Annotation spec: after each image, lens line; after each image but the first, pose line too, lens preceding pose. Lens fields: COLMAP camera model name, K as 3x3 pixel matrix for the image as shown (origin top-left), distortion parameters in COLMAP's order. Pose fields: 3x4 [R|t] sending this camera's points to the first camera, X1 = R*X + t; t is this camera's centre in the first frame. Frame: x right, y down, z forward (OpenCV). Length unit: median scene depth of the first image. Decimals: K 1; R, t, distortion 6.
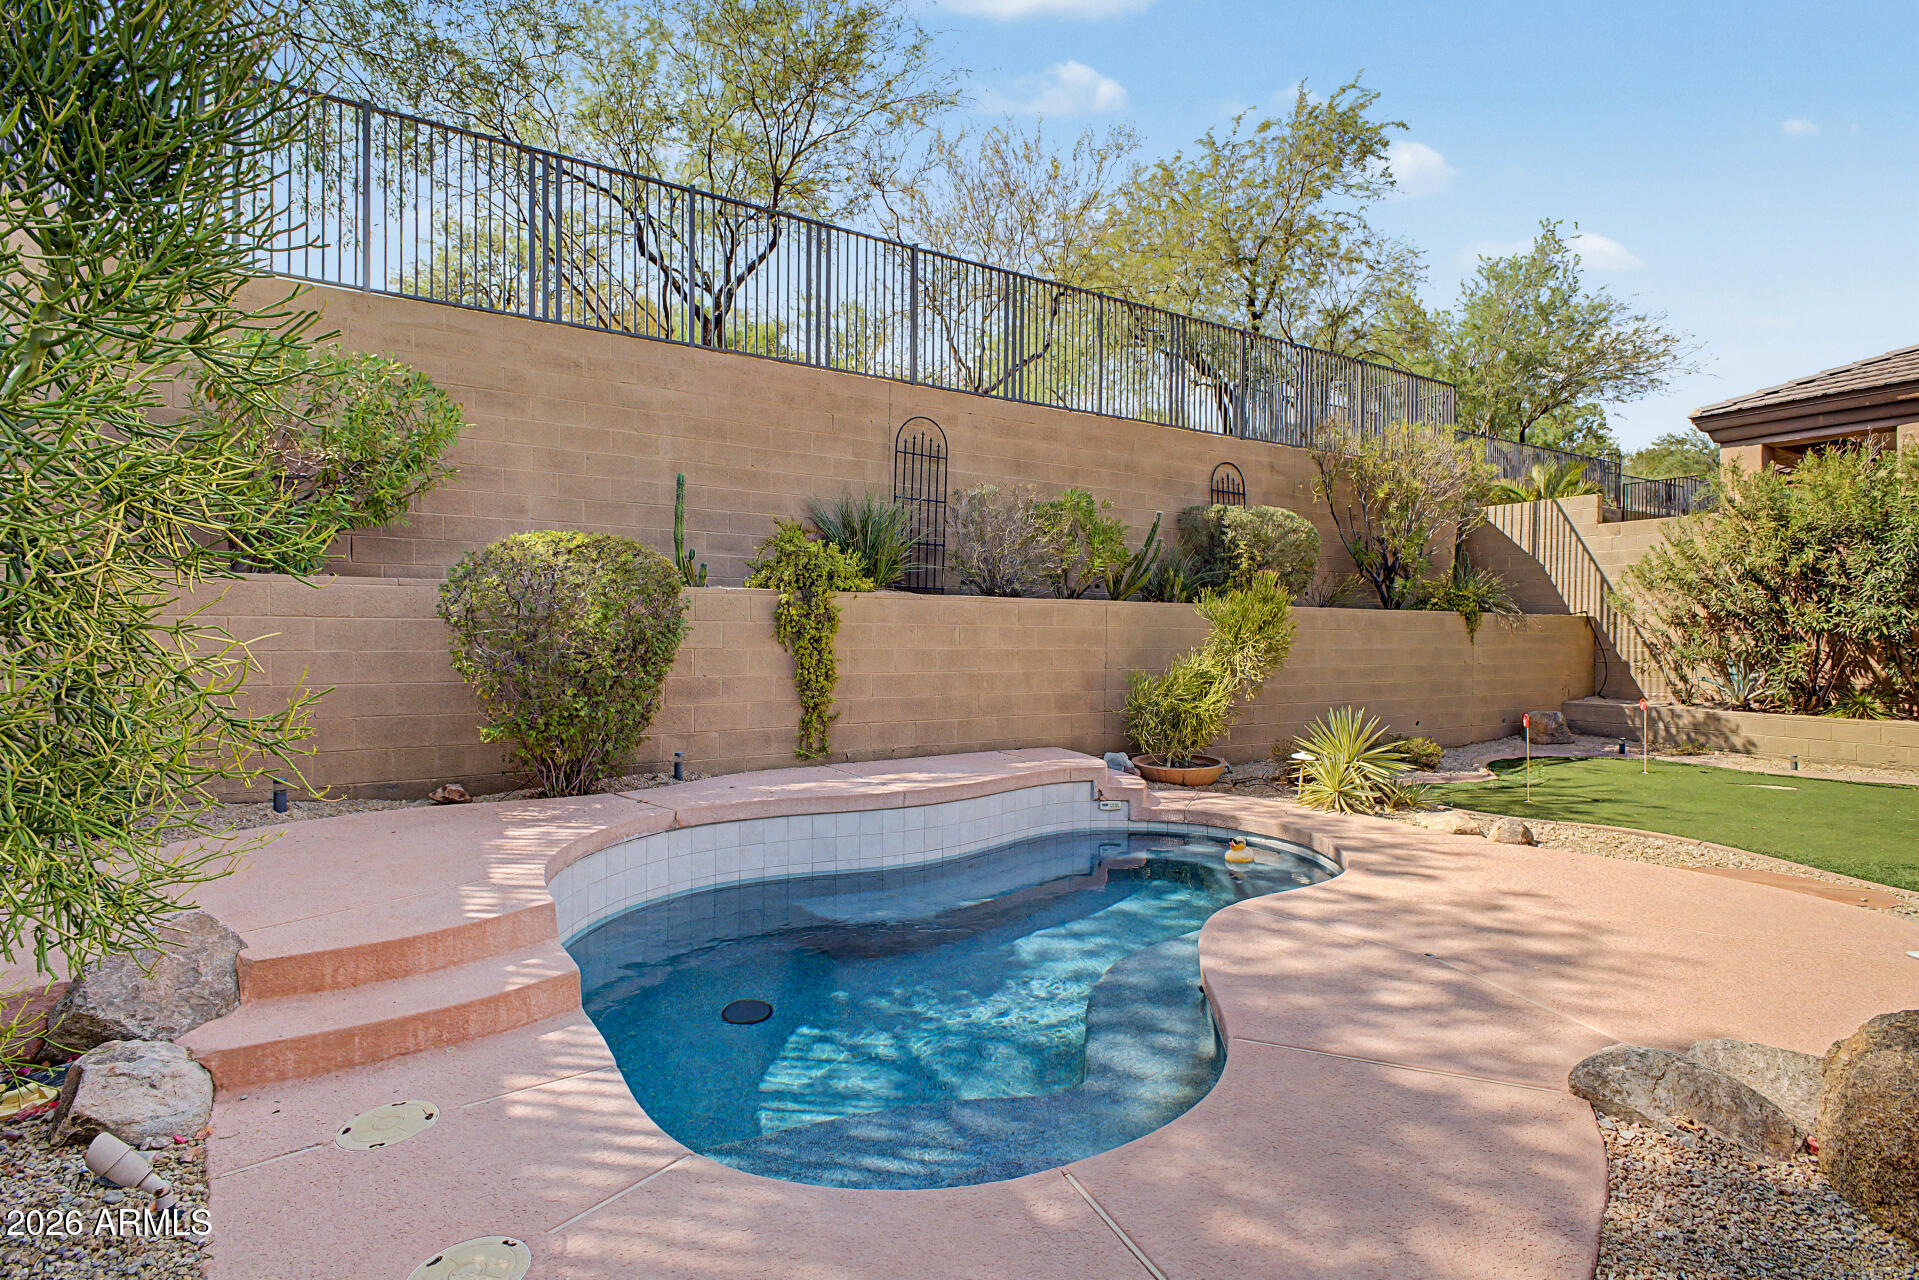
lens RADIAL K [[986.4, 0, 960.4], [0, 986.4, 644.6], [0, 0, 1]] dist [-0.000851, -0.000104]
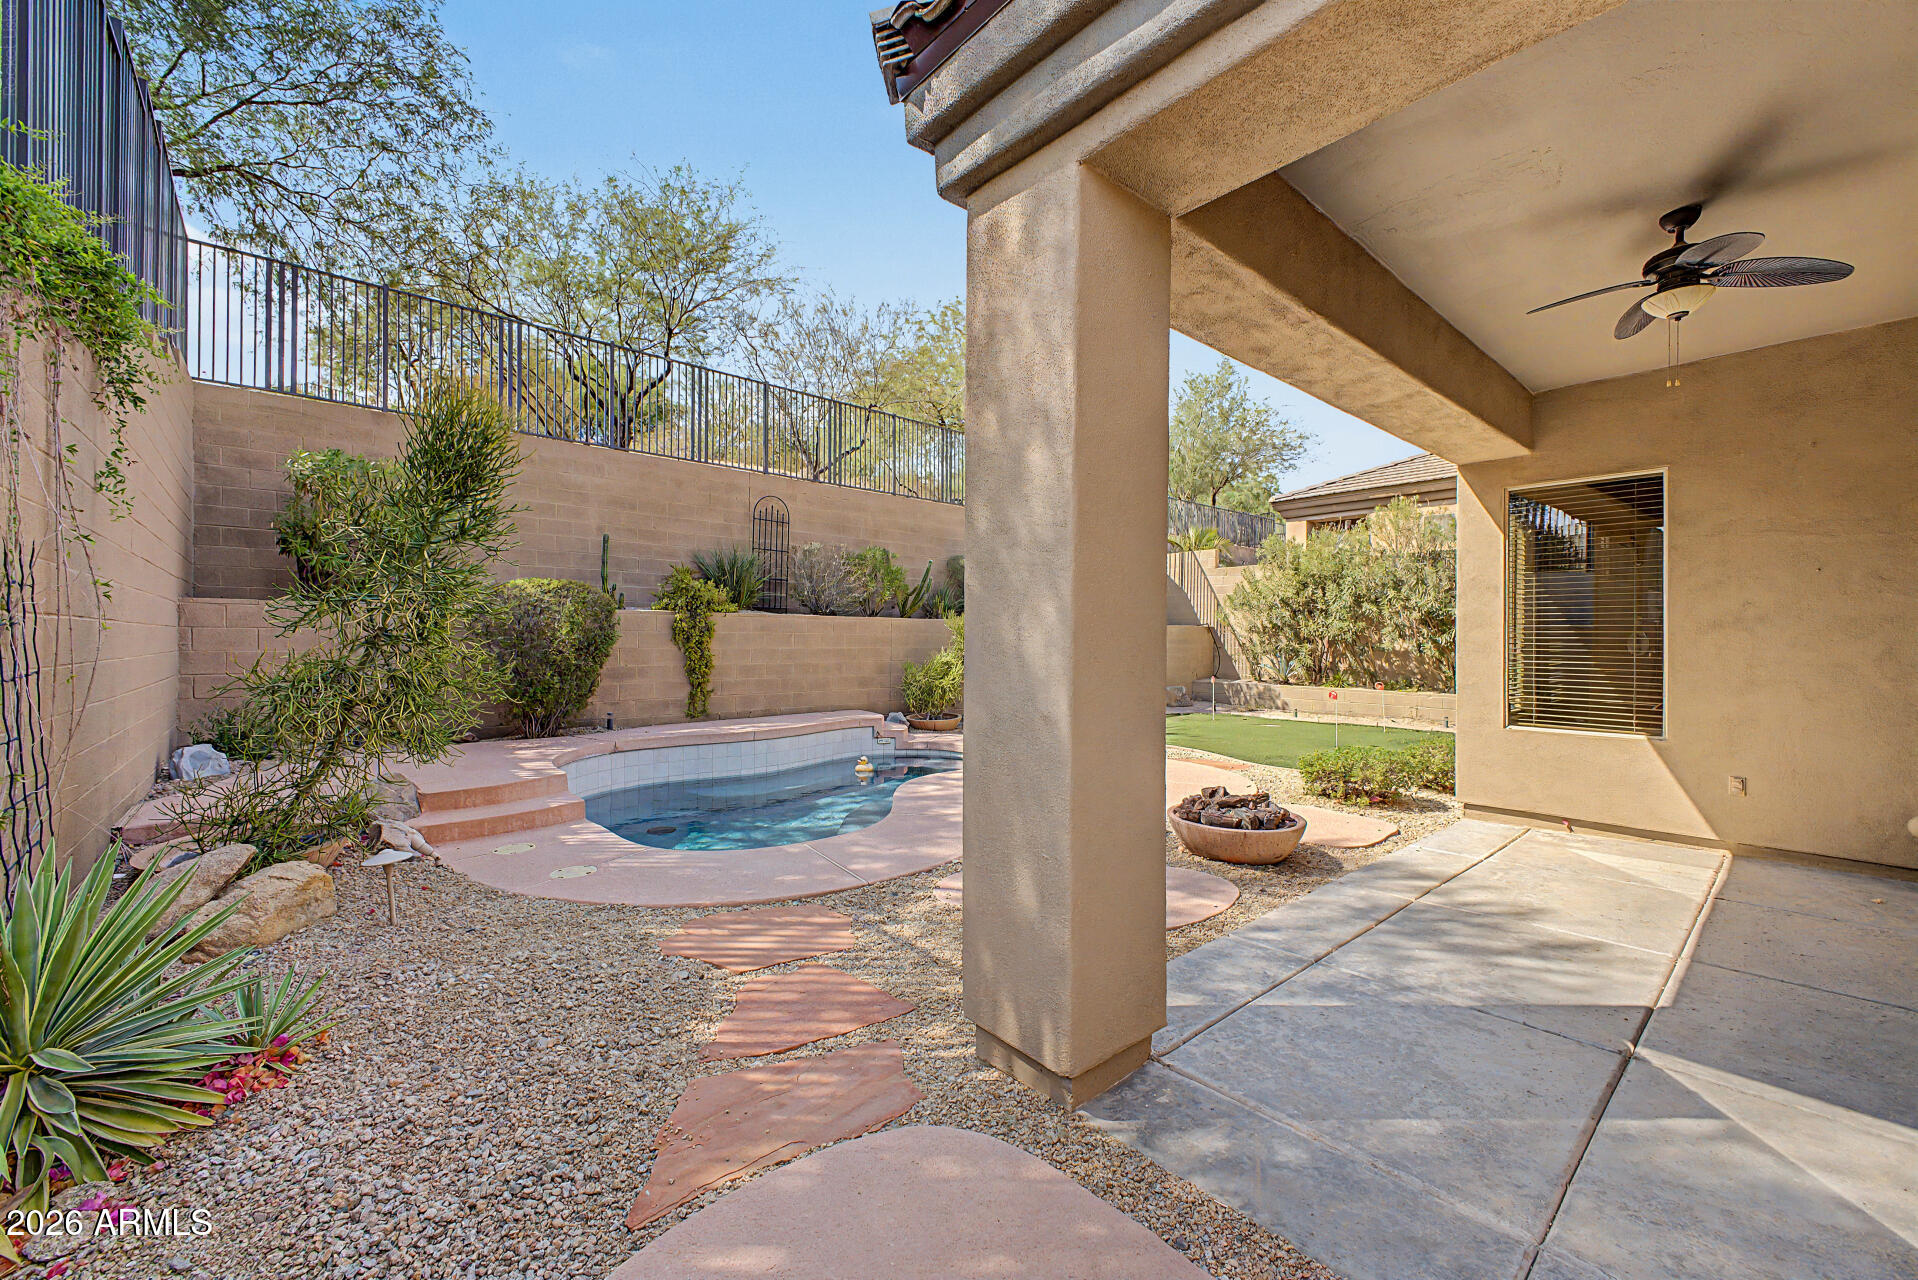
lens RADIAL K [[754.1, 0, 959.2], [0, 754.1, 634.6], [0, 0, 1]] dist [0.023319, -0.006347]
pose [[0.981744, -0.001042, 0.190202, 0.024955], [0.004018, 0.999875, -0.015263, 0.001907], [-0.190162, 0.015749, 0.981626, -0.210694]]
